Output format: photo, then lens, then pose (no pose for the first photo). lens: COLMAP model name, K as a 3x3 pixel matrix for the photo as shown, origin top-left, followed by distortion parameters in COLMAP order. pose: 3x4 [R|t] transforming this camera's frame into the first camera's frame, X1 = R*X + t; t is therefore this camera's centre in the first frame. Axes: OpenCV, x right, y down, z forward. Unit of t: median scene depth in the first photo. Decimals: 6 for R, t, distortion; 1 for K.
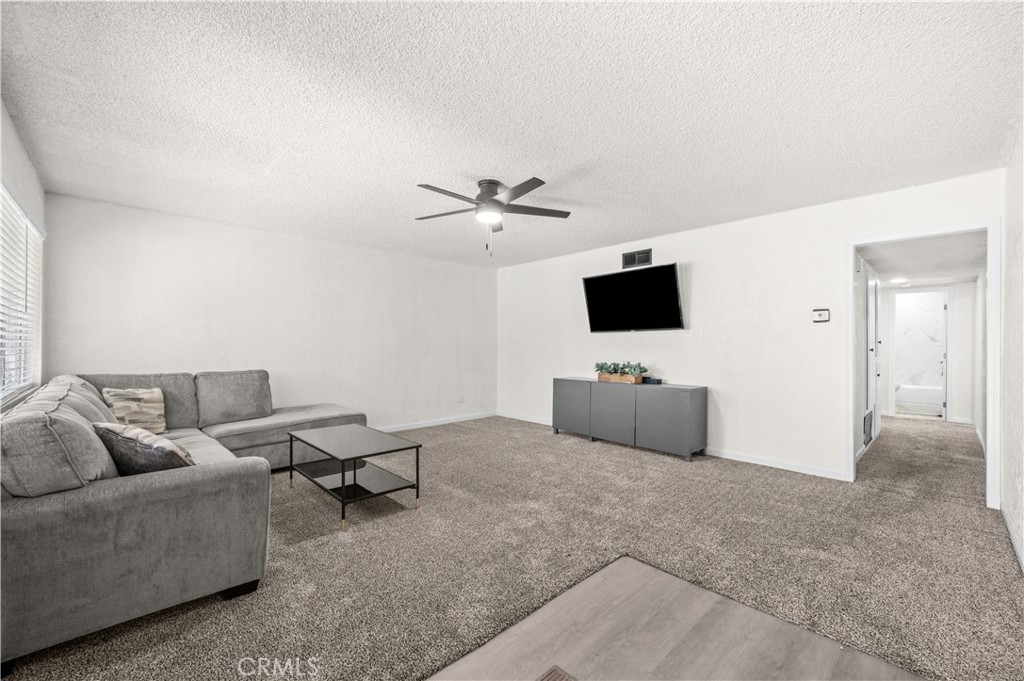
lens RADIAL K [[428.5, 0, 509.5], [0, 428.5, 344.8], [0, 0, 1]] dist [-0.001125, 0.000168]
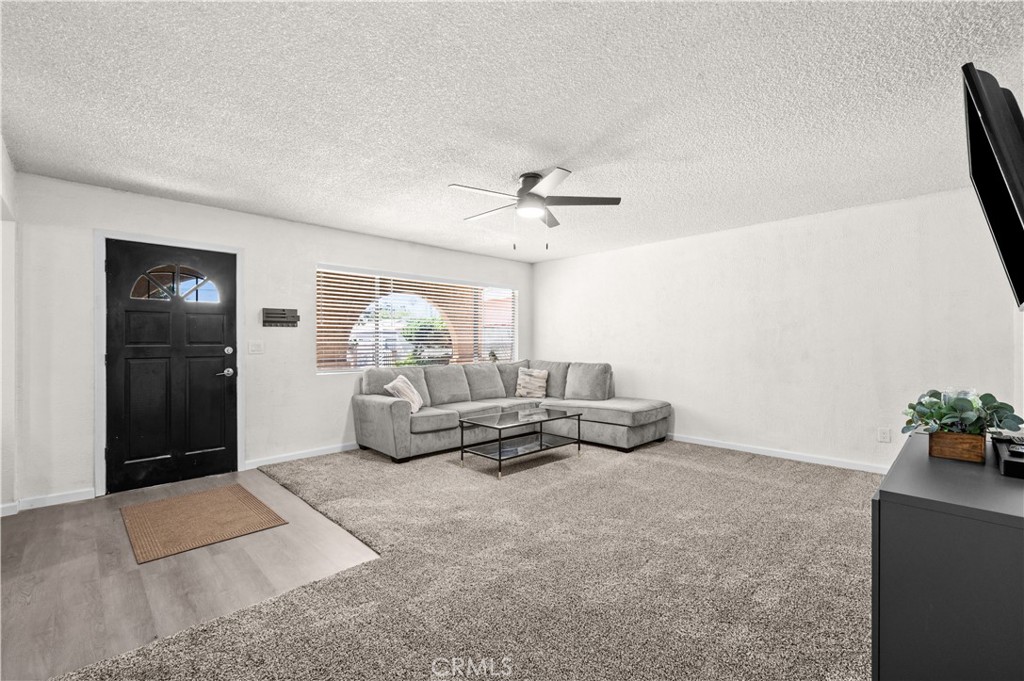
lens RADIAL K [[428.5, 0, 511.8], [0, 428.5, 340.5], [0, 0, 1]] dist [-0.001125, 0.000168]
pose [[0.034269, -0.001609, -0.999411, 0.892219], [-0.002416, 0.999996, -0.001693, -0.011696], [0.999410, 0.002472, 0.034265, 0.878430]]
